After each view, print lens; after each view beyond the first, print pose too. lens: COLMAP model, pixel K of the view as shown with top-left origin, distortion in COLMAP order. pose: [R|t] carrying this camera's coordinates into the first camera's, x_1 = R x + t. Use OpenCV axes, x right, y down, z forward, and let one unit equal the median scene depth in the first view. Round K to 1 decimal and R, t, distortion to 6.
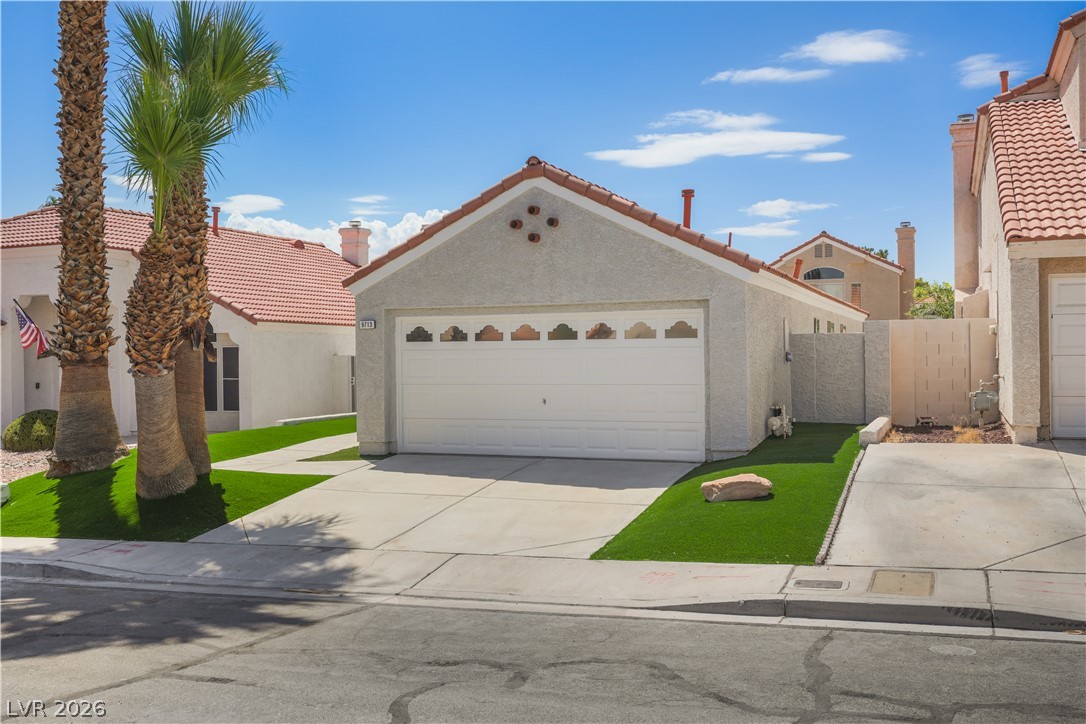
lens RADIAL K [[1048.3, 0, 543.0], [0, 1048.3, 362.0], [0, 0, 1]] dist [-0.001640, 0.003896]
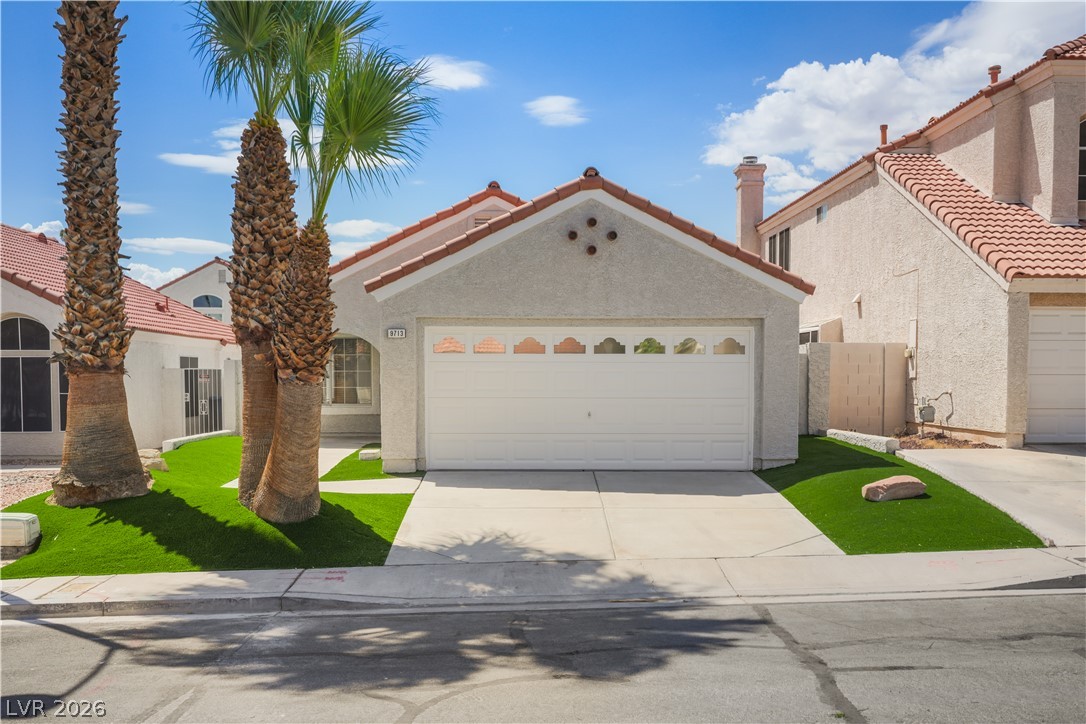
lens RADIAL K [[1076.5, 0, 543.0], [0, 1076.5, 439.2], [0, 0, 1]] dist [0.000014, -0.001977]
pose [[0.922261, -0.010153, 0.386434, -0.449577], [-0.009121, 0.998805, 0.048010, 0.012080], [-0.386460, -0.047803, 0.921067, 0.068288]]
